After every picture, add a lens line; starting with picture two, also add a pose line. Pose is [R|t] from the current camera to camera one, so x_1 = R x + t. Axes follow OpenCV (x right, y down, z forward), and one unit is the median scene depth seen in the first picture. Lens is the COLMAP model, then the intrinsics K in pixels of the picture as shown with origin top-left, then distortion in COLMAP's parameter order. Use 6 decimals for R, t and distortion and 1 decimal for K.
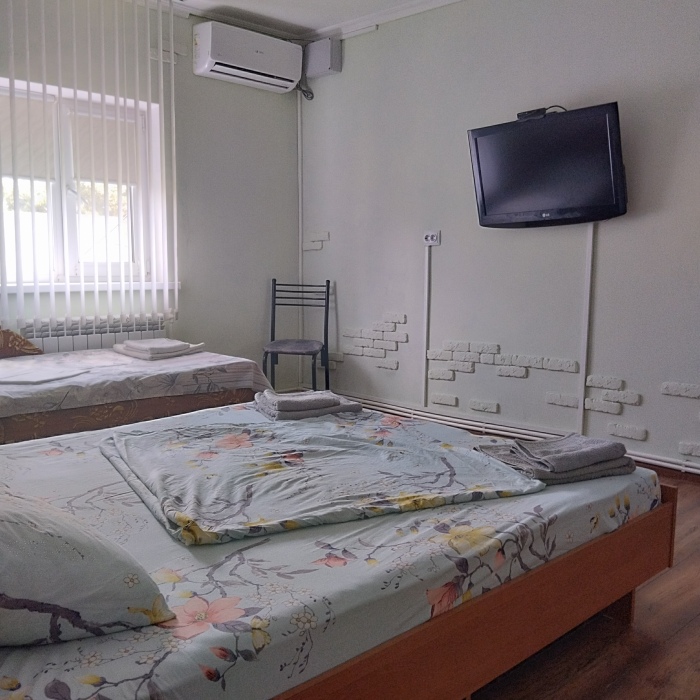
lens RADIAL K [[763.8, 0, 350.0], [0, 763.8, 350.0], [0, 0, 1]] dist [0.076608, -0.164502]
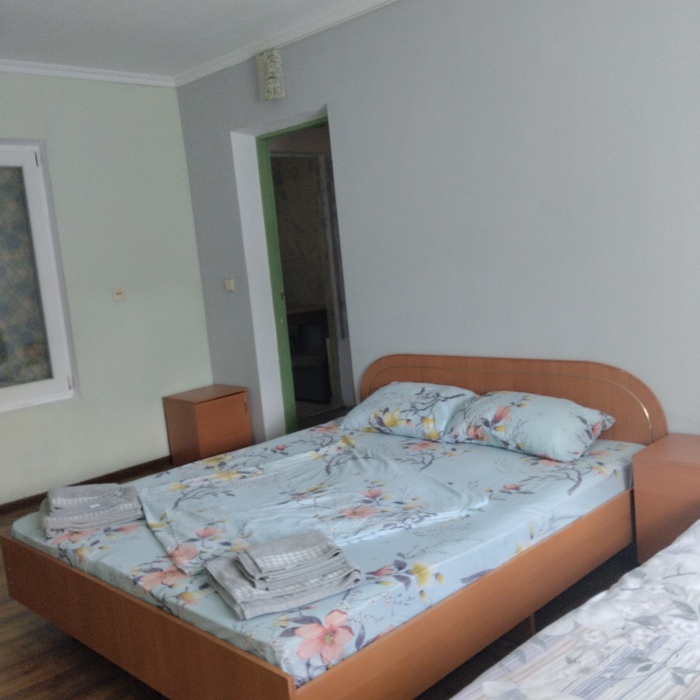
lens RADIAL K [[752.8, 0, 350.0], [0, 752.8, 350.0], [0, 0, 1]] dist [0.082440, -0.145377]
pose [[-0.996481, 0.083383, 0.008553, -0.108808], [0.082984, 0.967003, 0.240871, -0.215466], [0.011813, 0.240733, -0.970519, 1.259926]]
